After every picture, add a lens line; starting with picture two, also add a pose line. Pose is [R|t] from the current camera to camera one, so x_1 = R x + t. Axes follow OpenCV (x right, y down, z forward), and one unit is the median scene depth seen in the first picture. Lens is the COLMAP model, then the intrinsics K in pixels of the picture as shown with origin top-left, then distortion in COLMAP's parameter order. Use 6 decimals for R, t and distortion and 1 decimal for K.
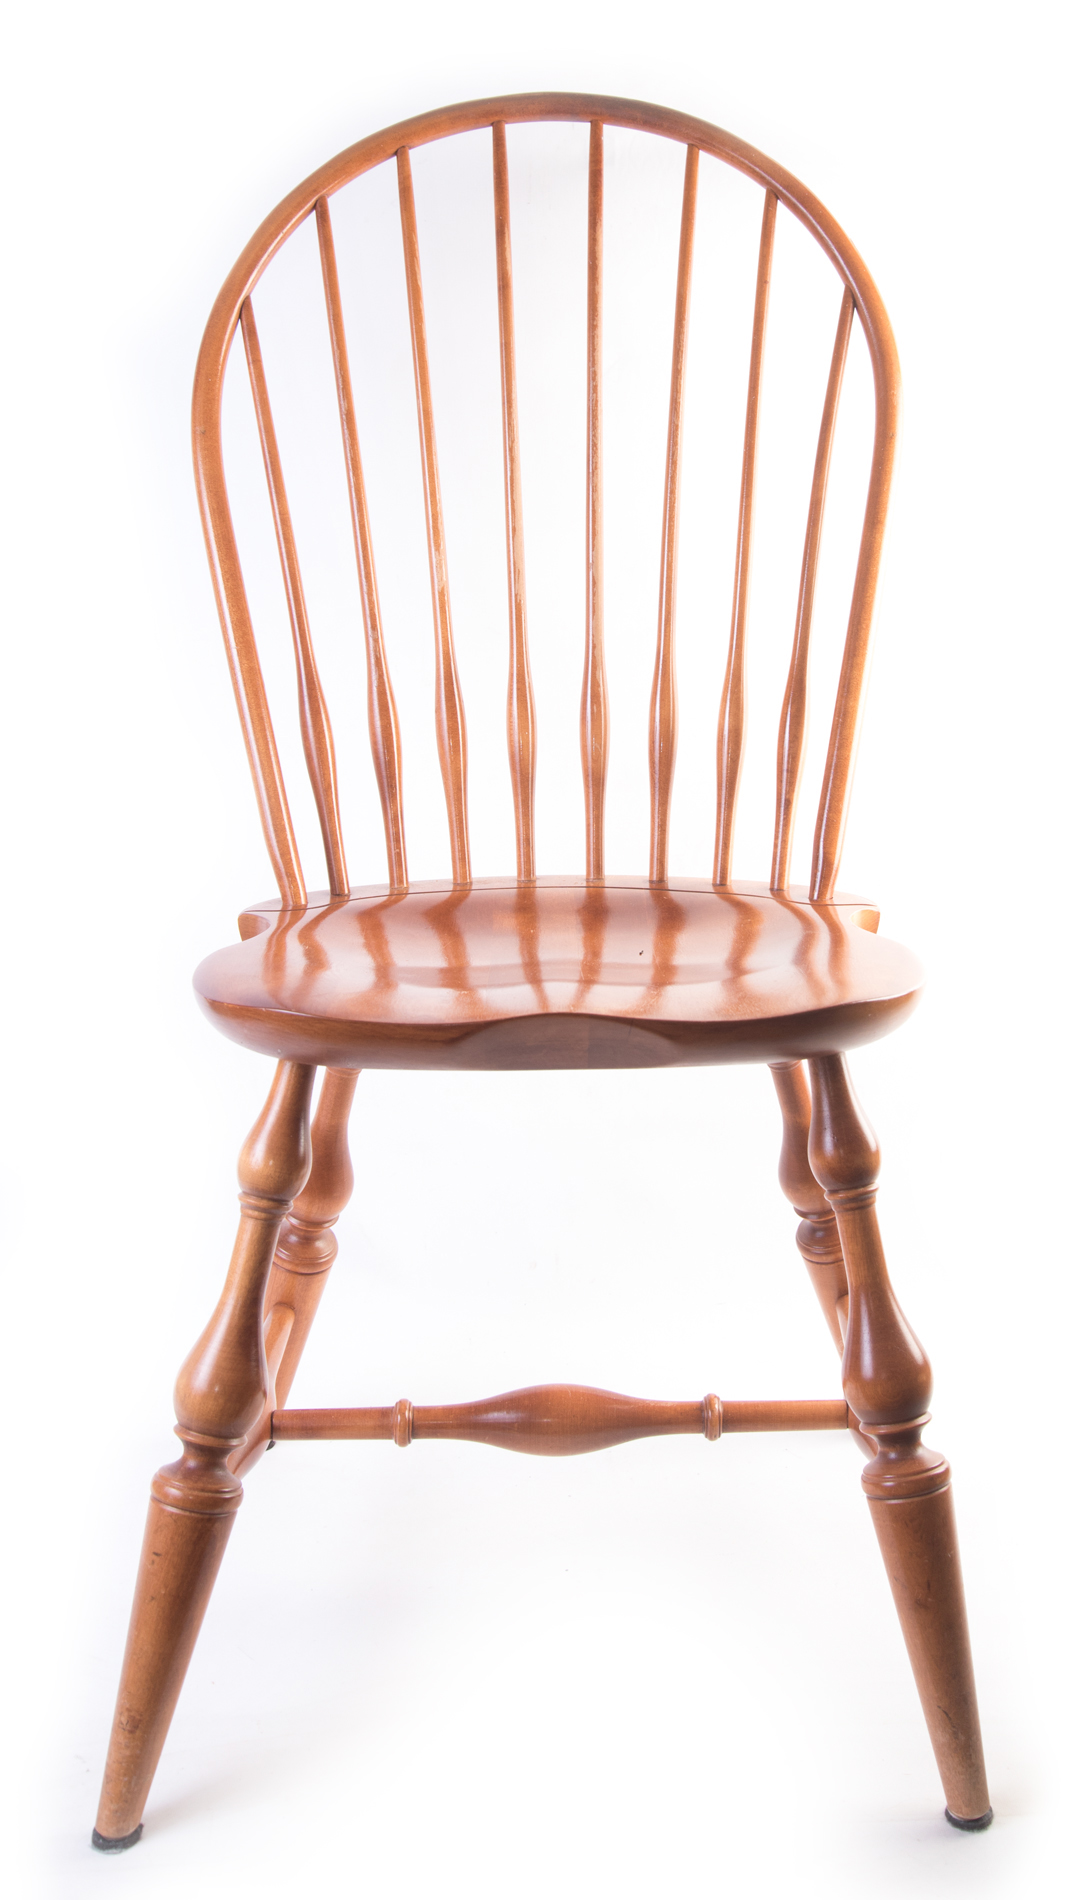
lens RADIAL K [[1758.7, 0, 545.5], [0, 1758.7, 951.4], [0, 0, 1]] dist [-0.019585, 0.000000]
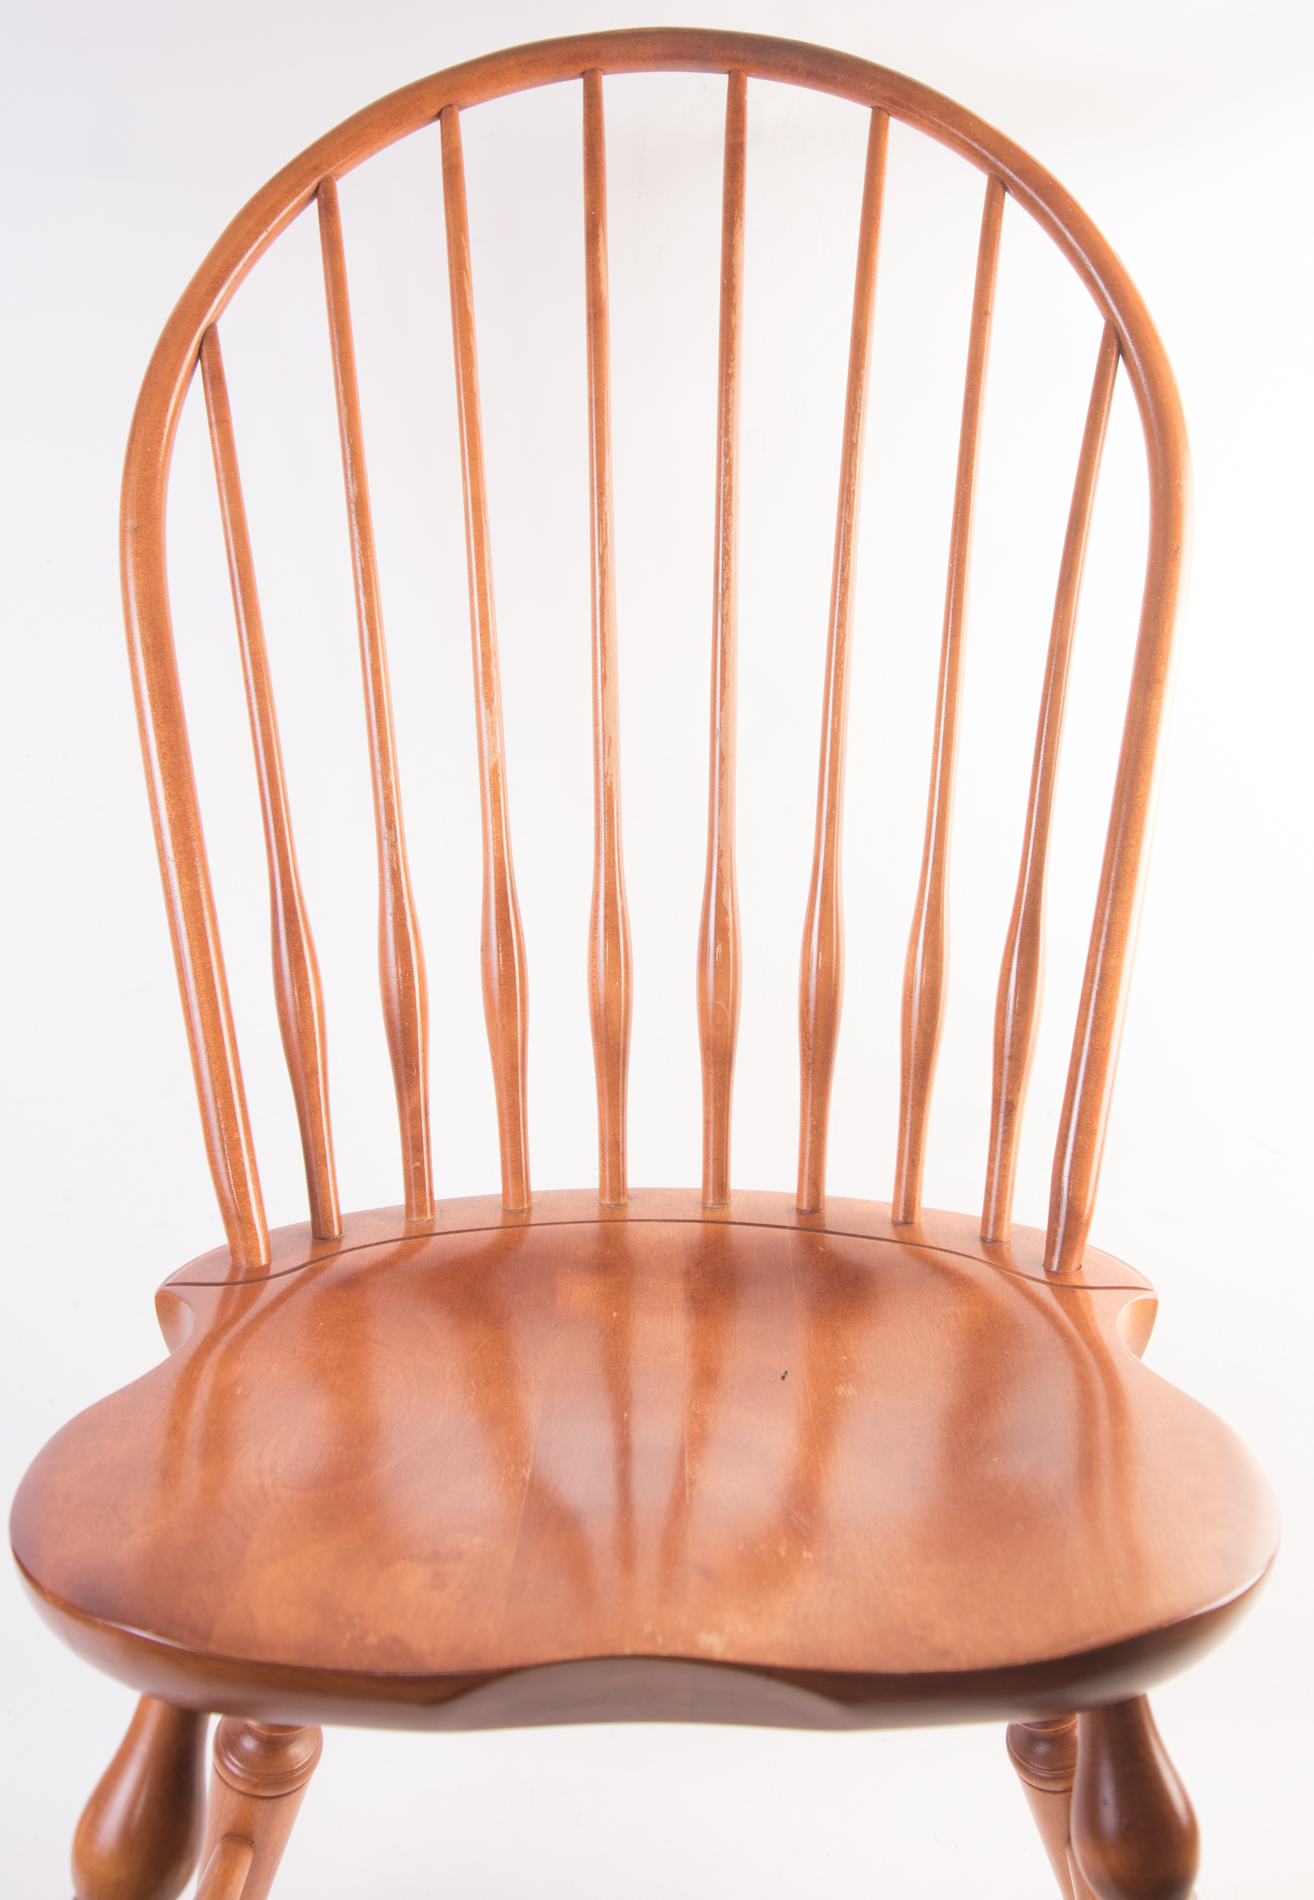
lens RADIAL K [[1802.8, 0, 655.5], [0, 1802.8, 949.6], [0, 0, 1]] dist [-0.006469, 0.000000]
pose [[0.999779, 0.017734, -0.011288, 0.011452], [-0.017854, 0.999785, -0.010578, -0.130524], [0.011098, 0.010777, 0.999880, 0.316064]]
